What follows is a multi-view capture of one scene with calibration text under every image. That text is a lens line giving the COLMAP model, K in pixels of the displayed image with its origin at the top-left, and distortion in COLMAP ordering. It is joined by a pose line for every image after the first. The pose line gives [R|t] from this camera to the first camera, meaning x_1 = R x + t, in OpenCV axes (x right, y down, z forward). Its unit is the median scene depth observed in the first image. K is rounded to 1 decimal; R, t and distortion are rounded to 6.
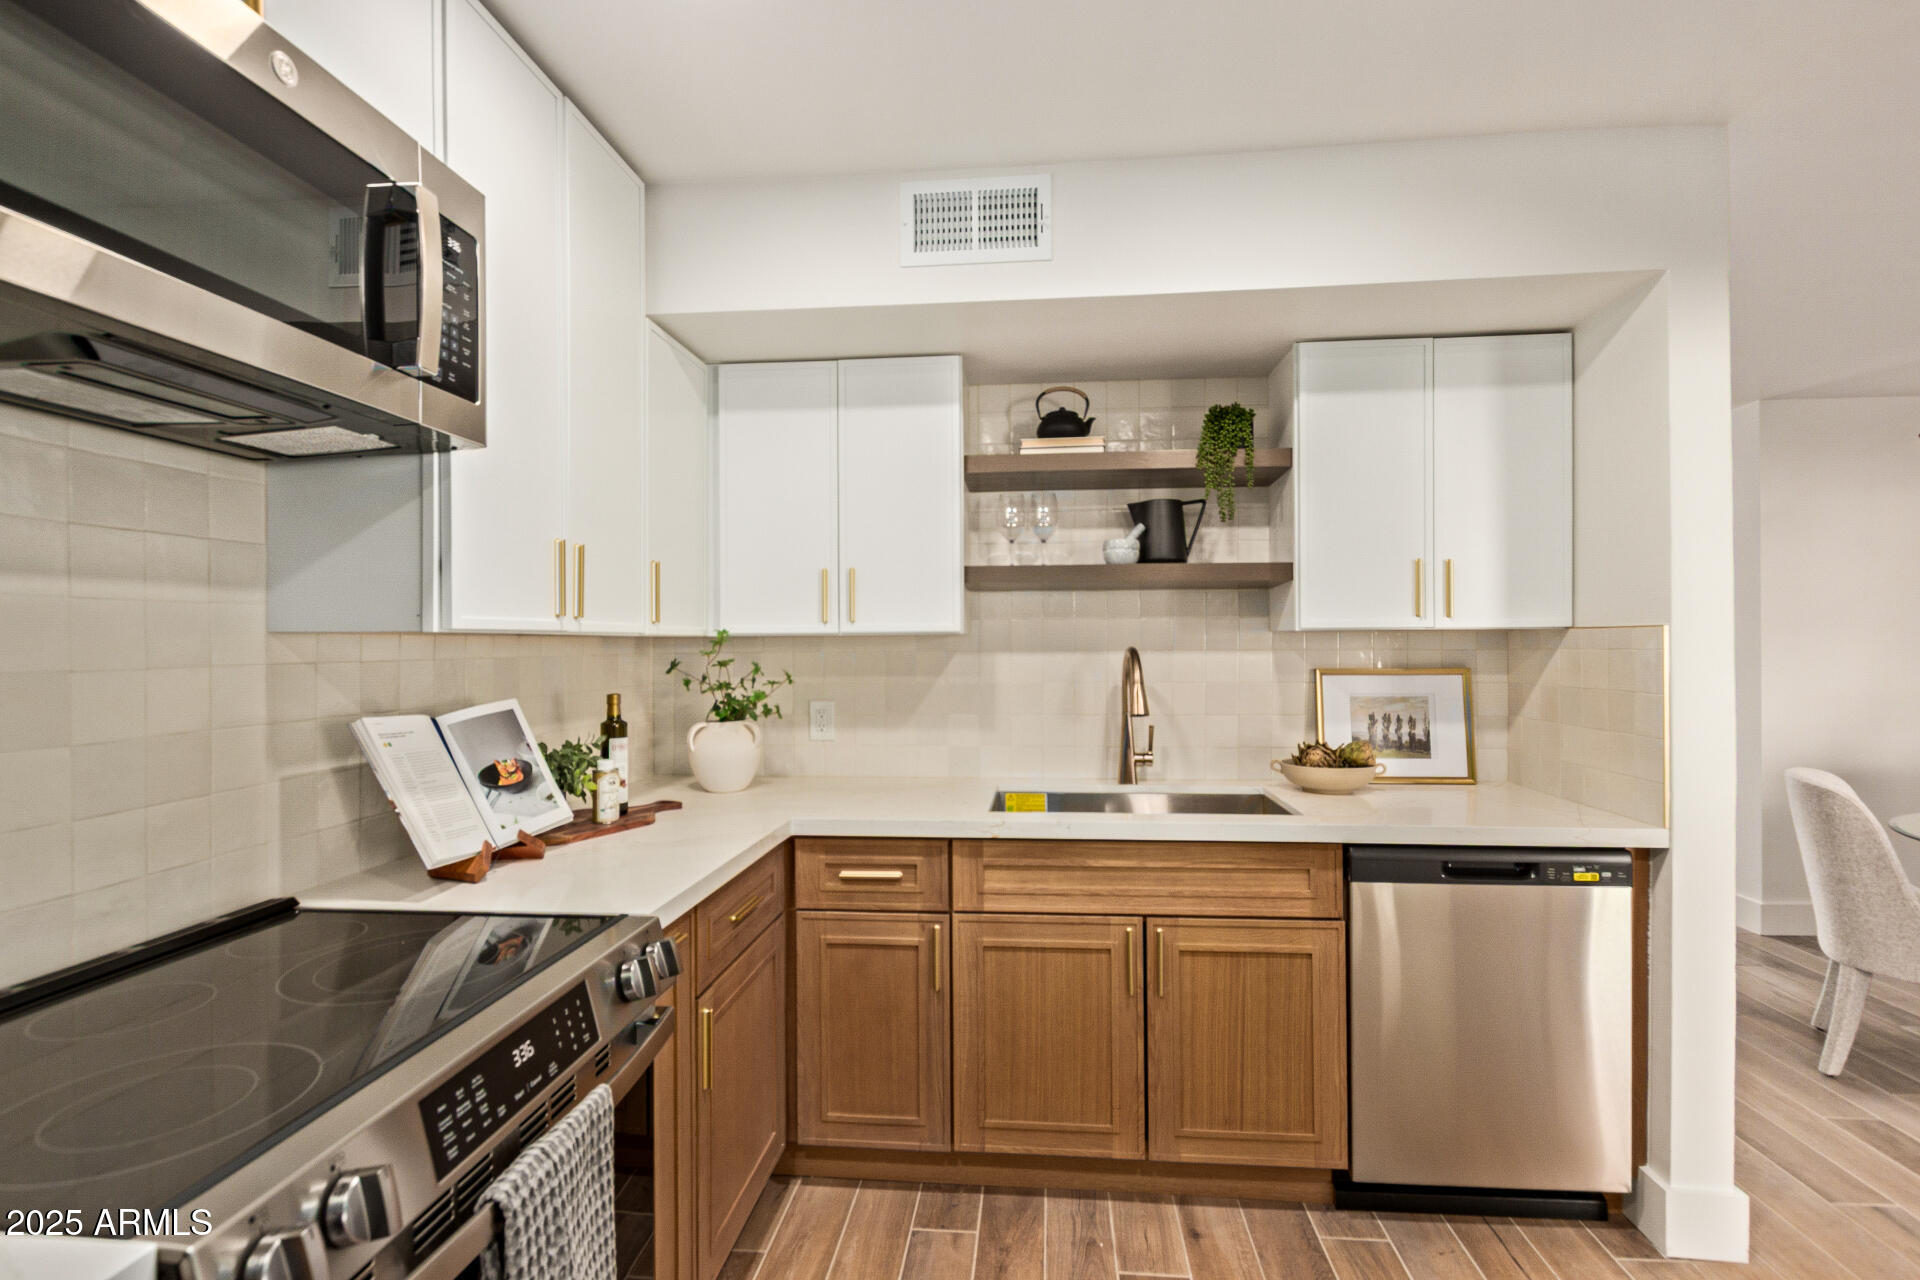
lens RADIAL K [[894.3, 0, 974.4], [0, 894.3, 640.3], [0, 0, 1]] dist [0.004416, -0.000002]
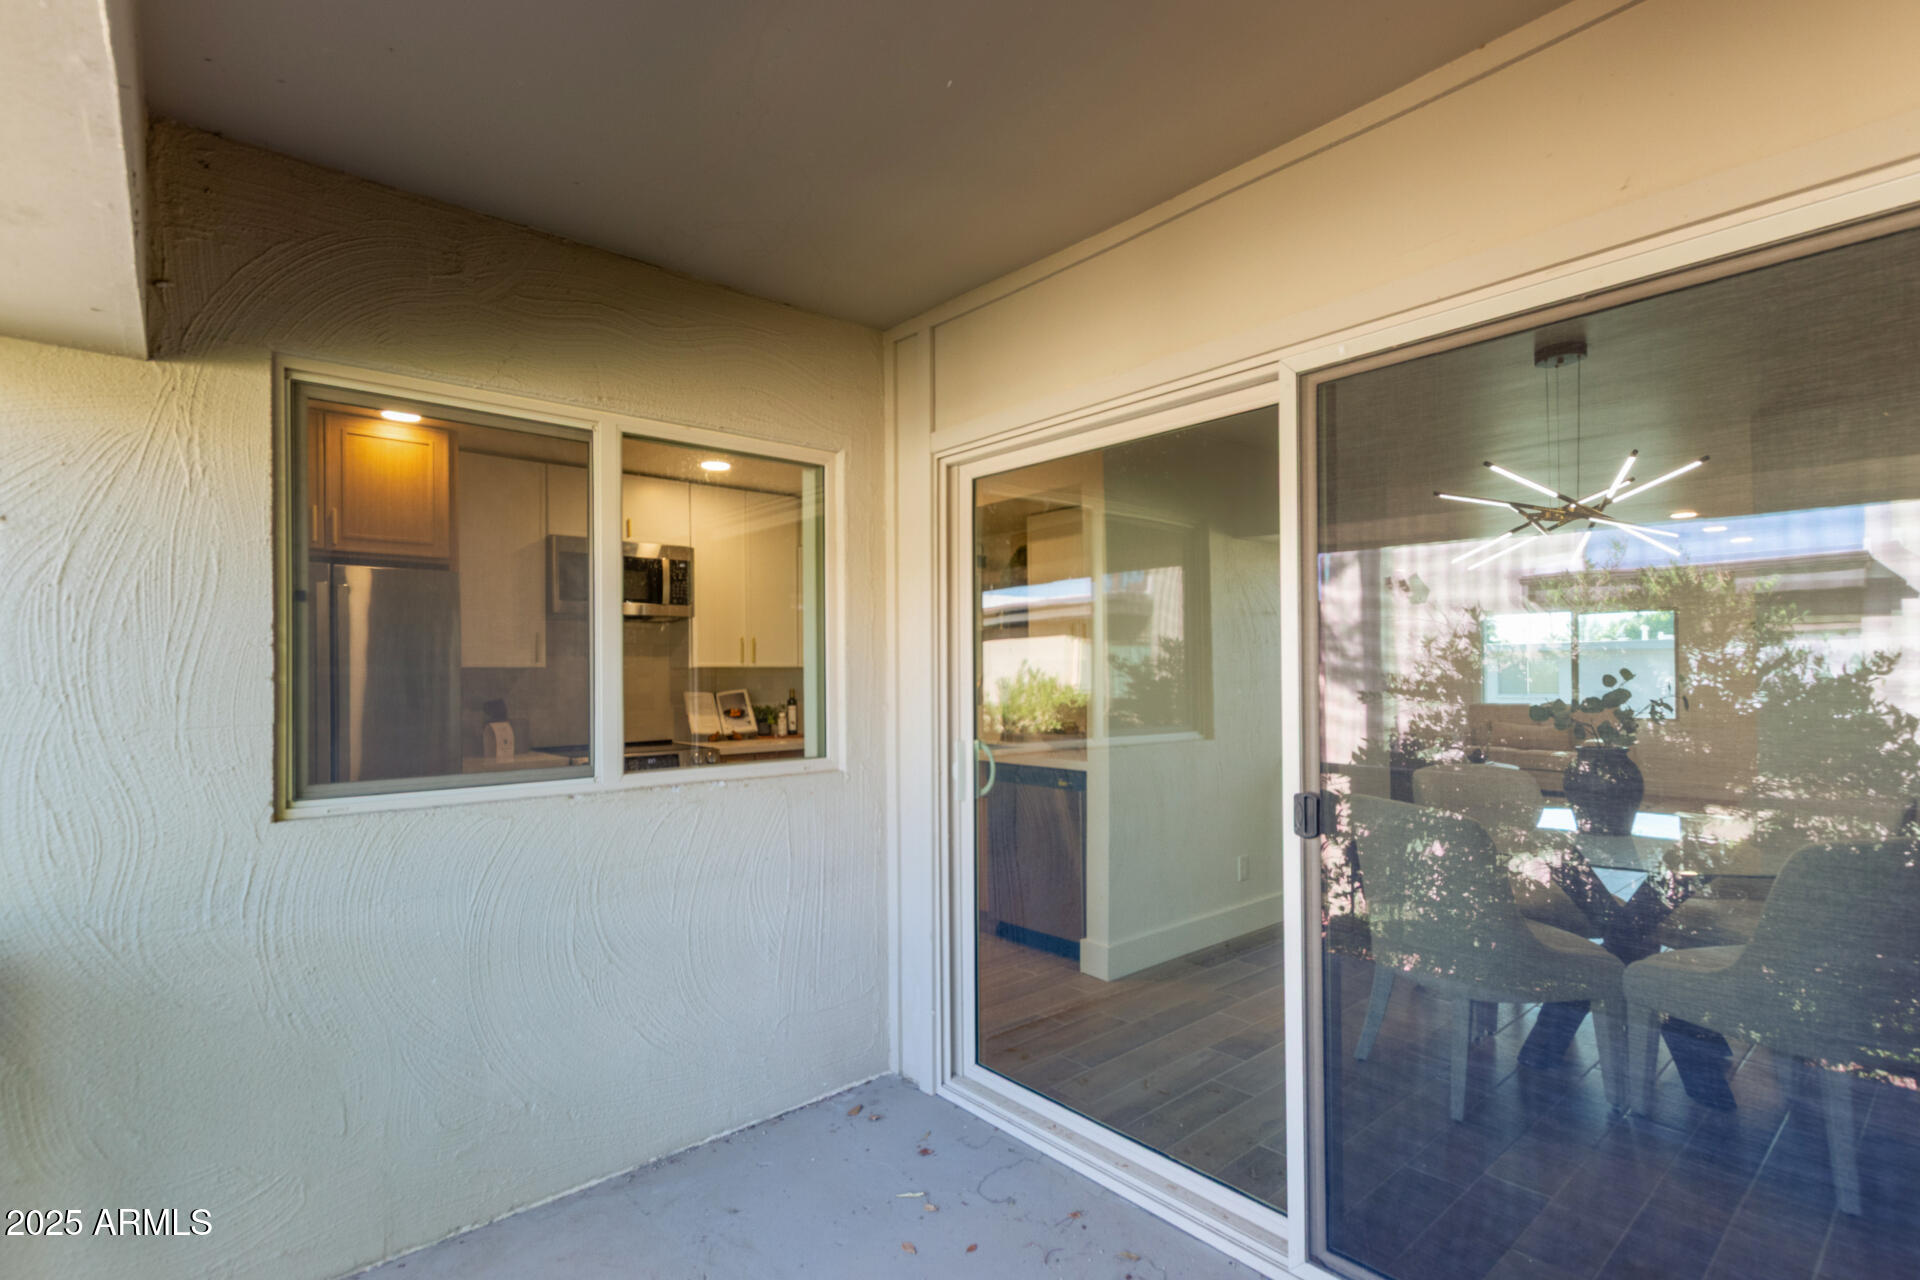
lens RADIAL K [[894.3, 0, 974.4], [0, 894.3, 640.3], [0, 0, 1]] dist [0.004416, -0.000002]
pose [[0.722735, -0.022456, -0.690761, 1.822467], [0.006757, 0.999654, -0.025428, -0.013241], [0.691092, 0.013710, 0.722636, -0.545236]]
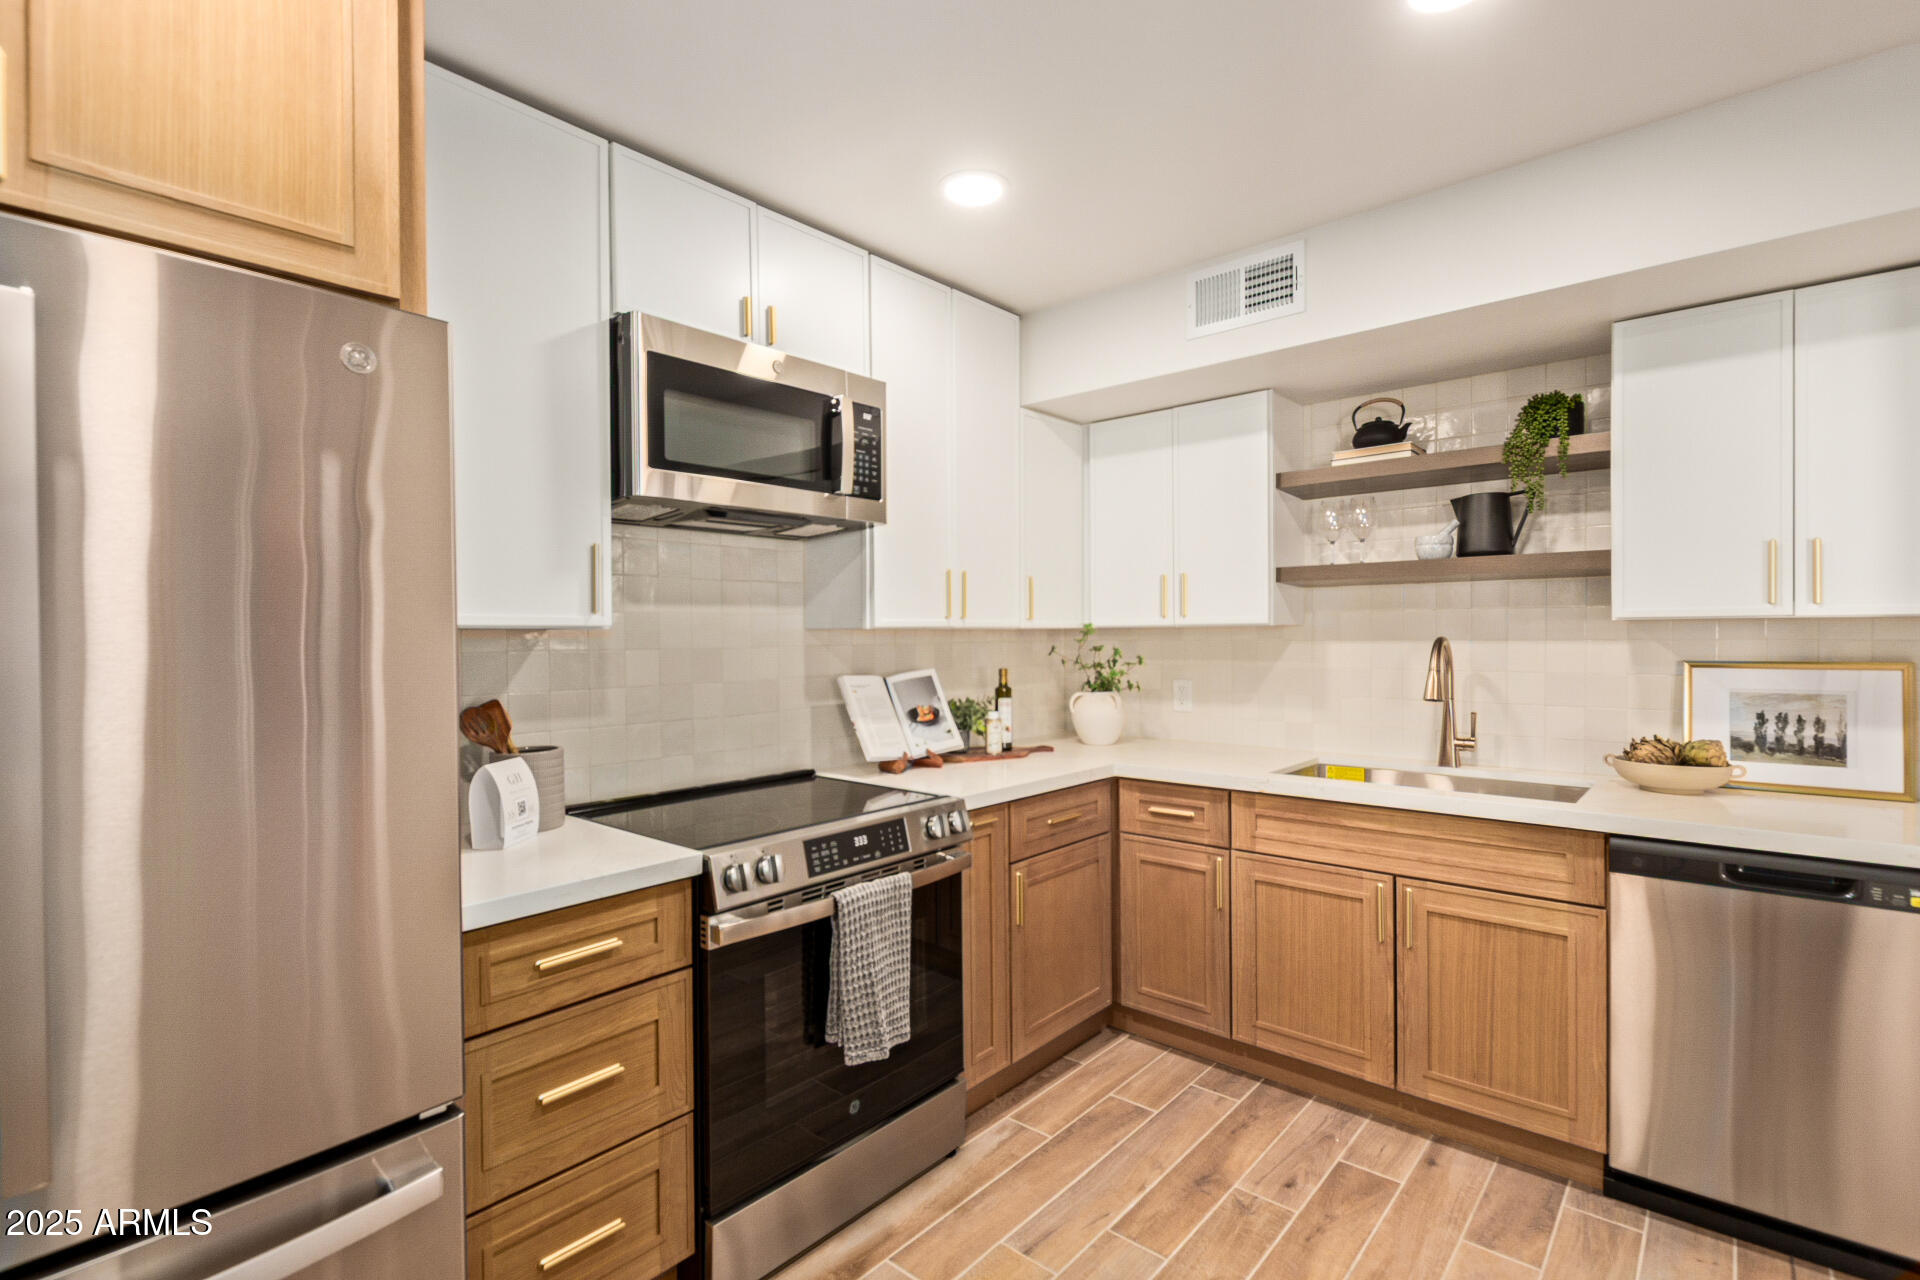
lens RADIAL K [[890.9, 0, 960.0], [0, 890.9, 640.0], [0, 0, 1]] dist [0.000127, -0.000405]
pose [[0.807541, 0.003684, -0.589799, 0.404772], [0.005178, 0.999898, 0.013335, -0.006460], [0.589788, -0.013823, 0.807440, -0.224712]]
